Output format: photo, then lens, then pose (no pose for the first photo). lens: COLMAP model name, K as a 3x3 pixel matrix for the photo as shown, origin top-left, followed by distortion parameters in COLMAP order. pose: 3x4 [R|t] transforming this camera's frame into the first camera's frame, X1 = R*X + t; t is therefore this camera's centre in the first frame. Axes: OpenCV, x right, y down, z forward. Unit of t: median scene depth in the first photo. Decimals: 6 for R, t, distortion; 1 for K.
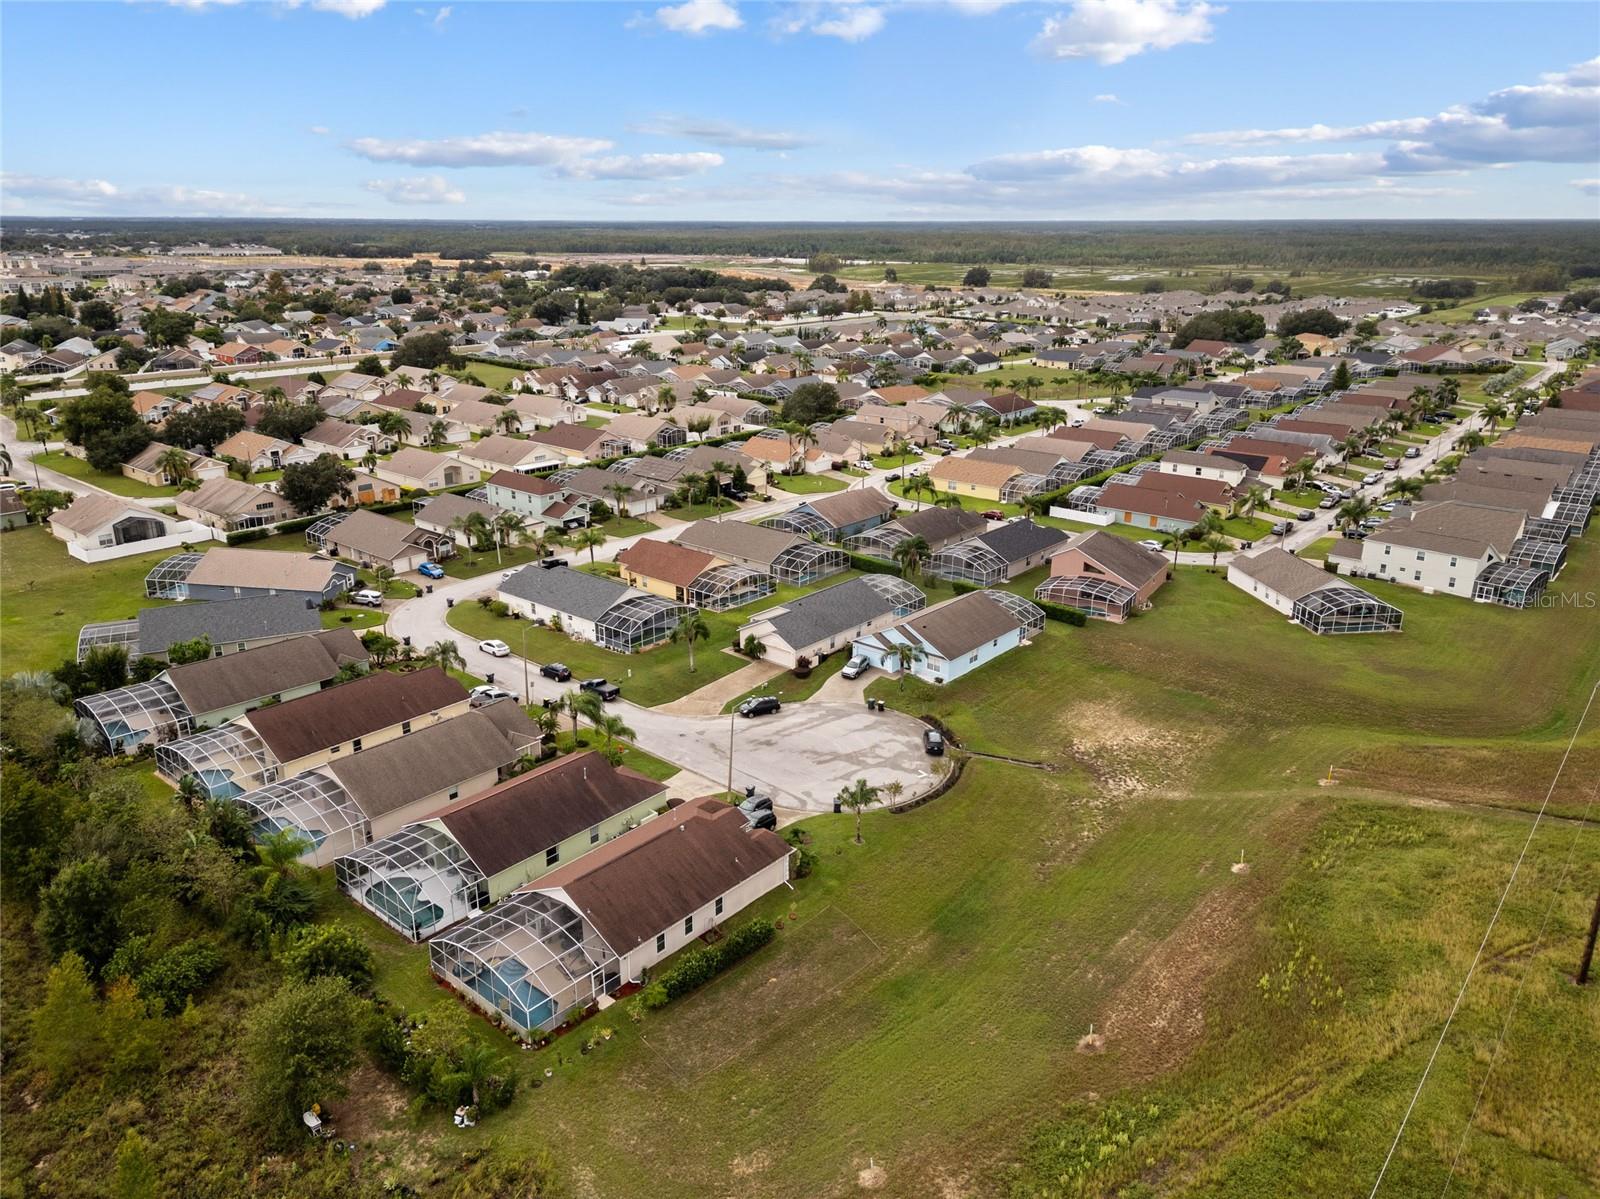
lens RADIAL K [[1121.2, 0, 805.8], [0, 1121.2, 575.3], [0, 0, 1]] dist [0.085562, -0.088124]
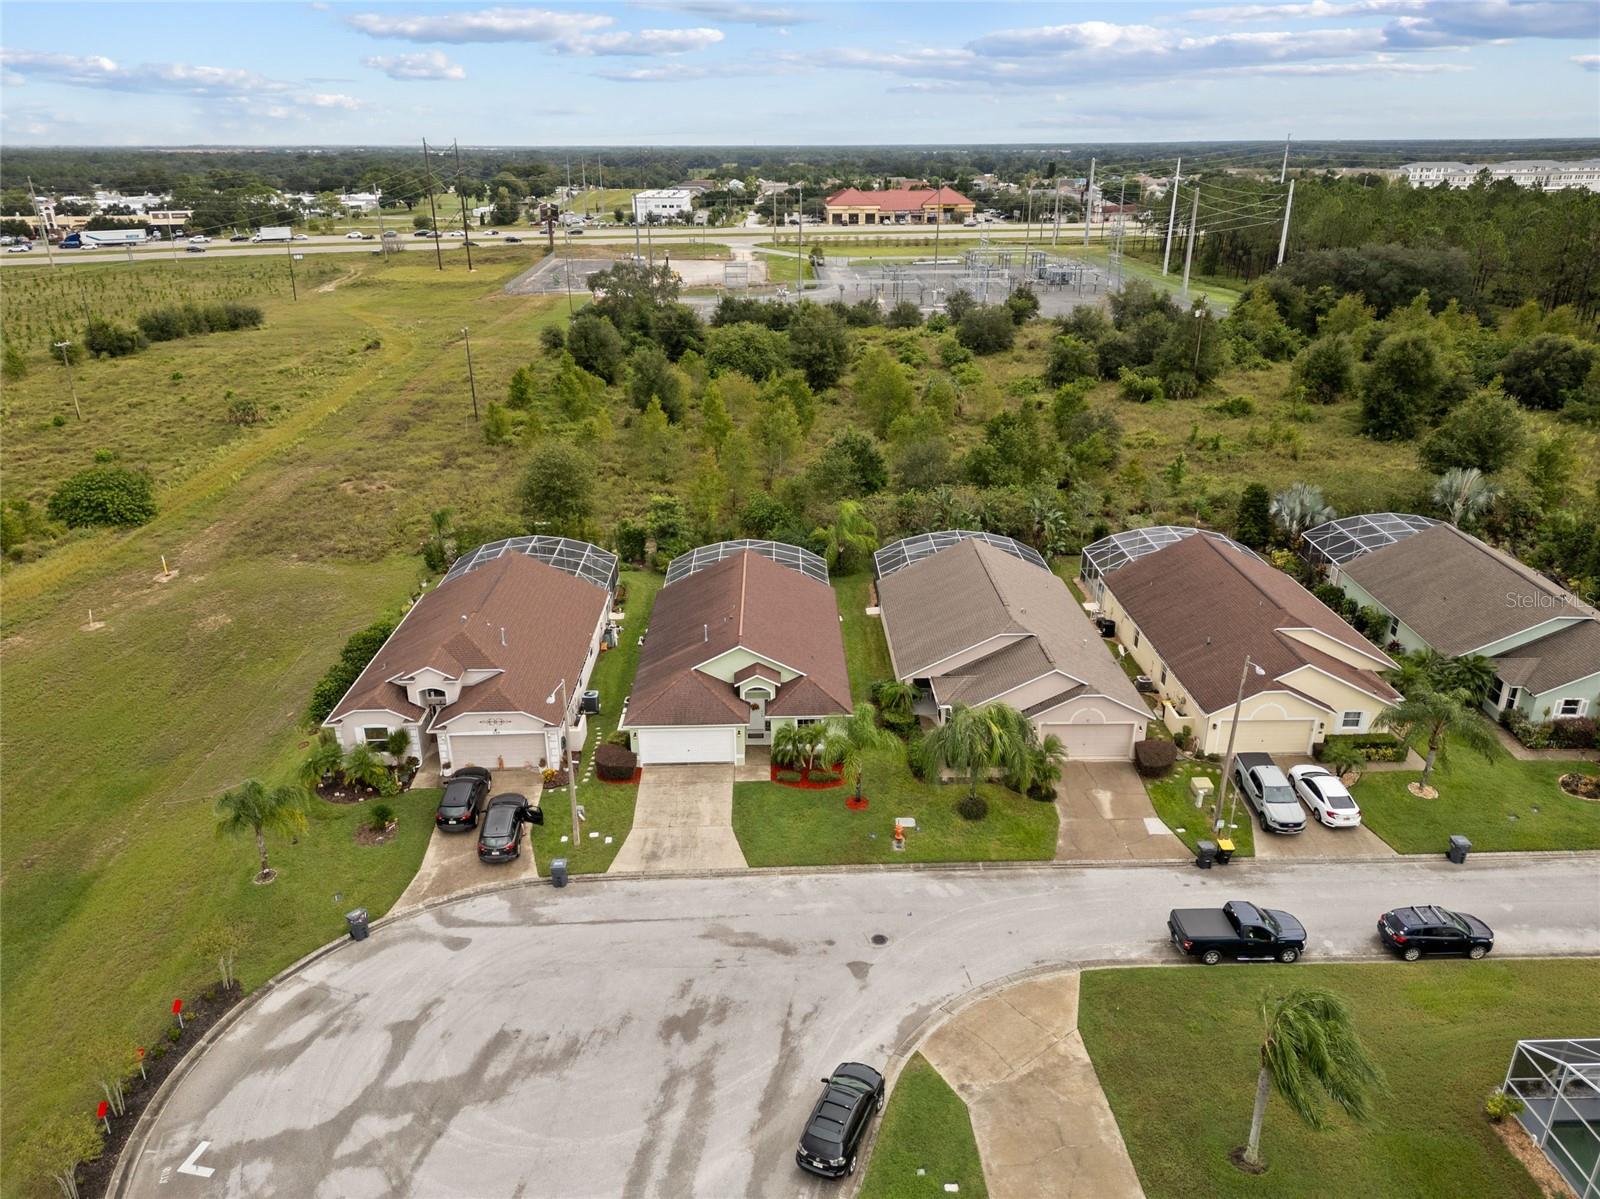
lens RADIAL K [[1121.2, 0, 805.8], [0, 1121.2, 575.3], [0, 0, 1]] dist [0.085562, -0.088124]
pose [[-0.742623, 0.242234, -0.624366, 0.116369], [-0.194844, 0.813817, 0.547483, -0.158332], [0.640739, 0.528227, -0.557162, 0.984182]]
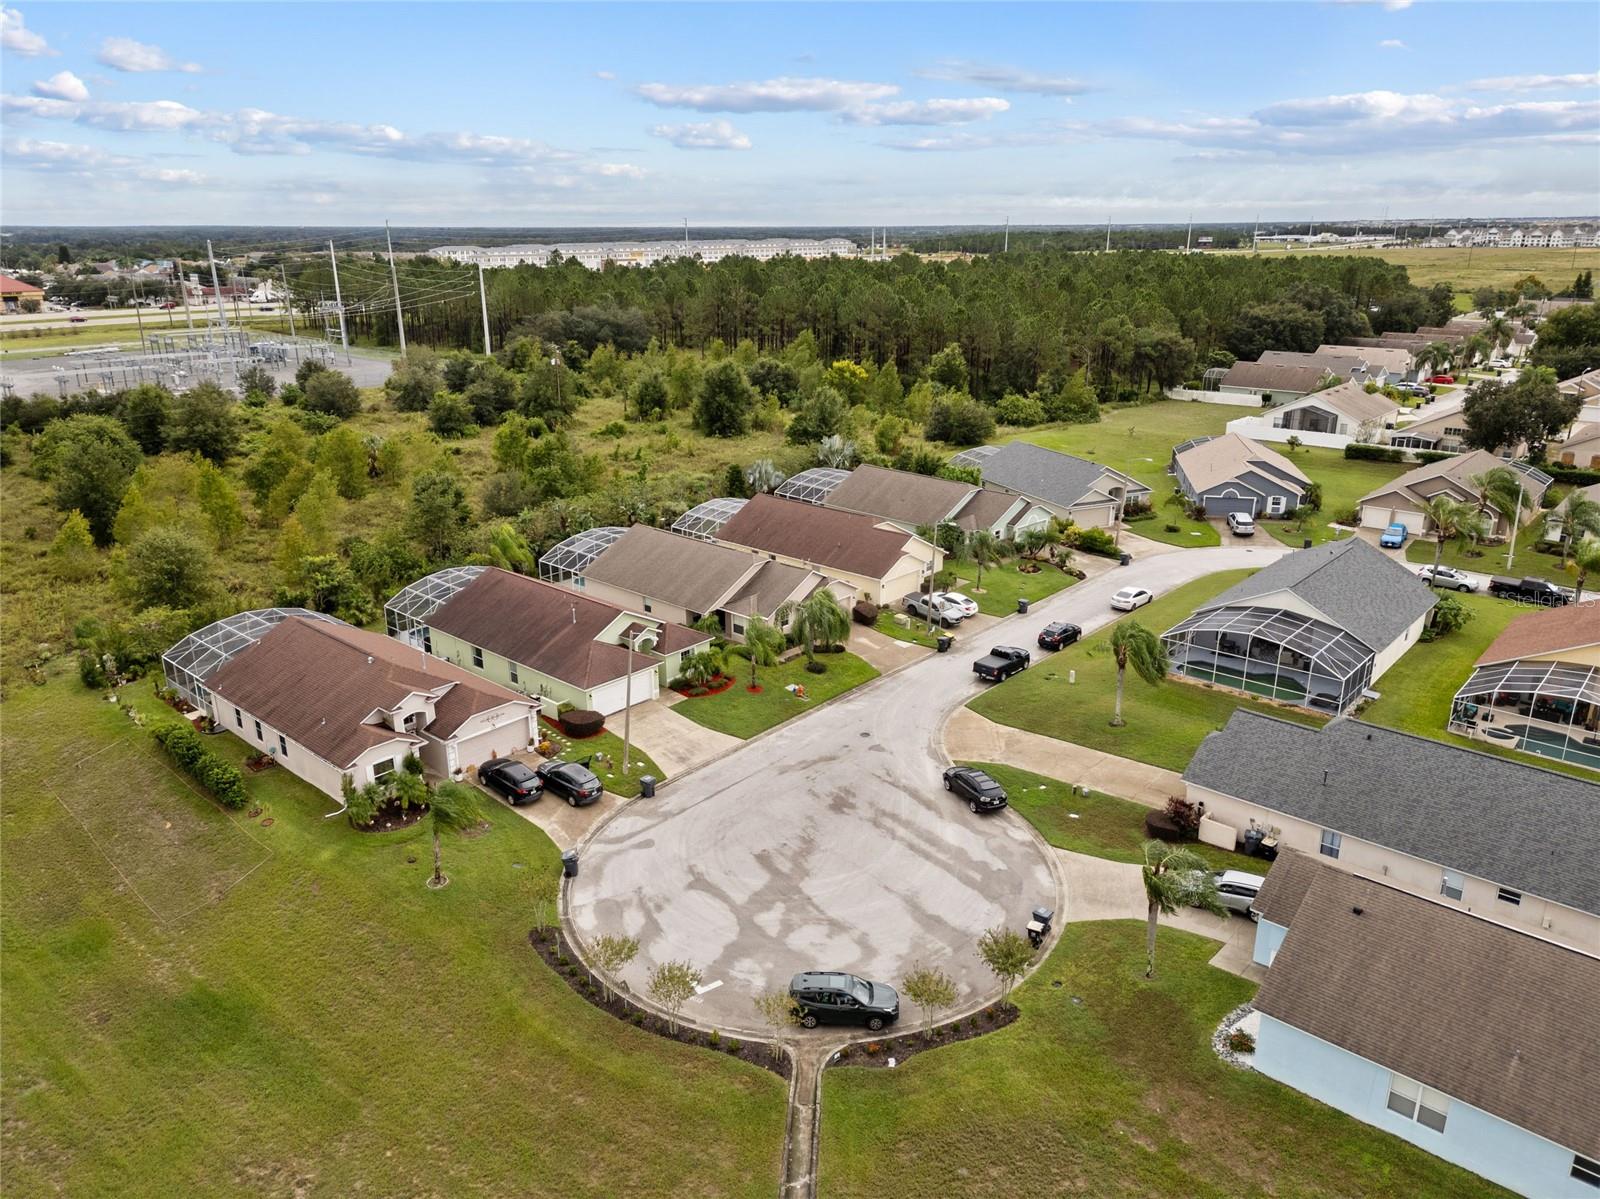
lens RADIAL K [[1121.2, 0, 805.8], [0, 1121.2, 575.3], [0, 0, 1]] dist [0.085562, -0.088124]
pose [[-0.019156, 0.296031, -0.954986, 0.390722], [-0.294458, 0.911127, 0.288342, -0.090766], [0.955472, 0.286727, 0.069716, 0.777384]]
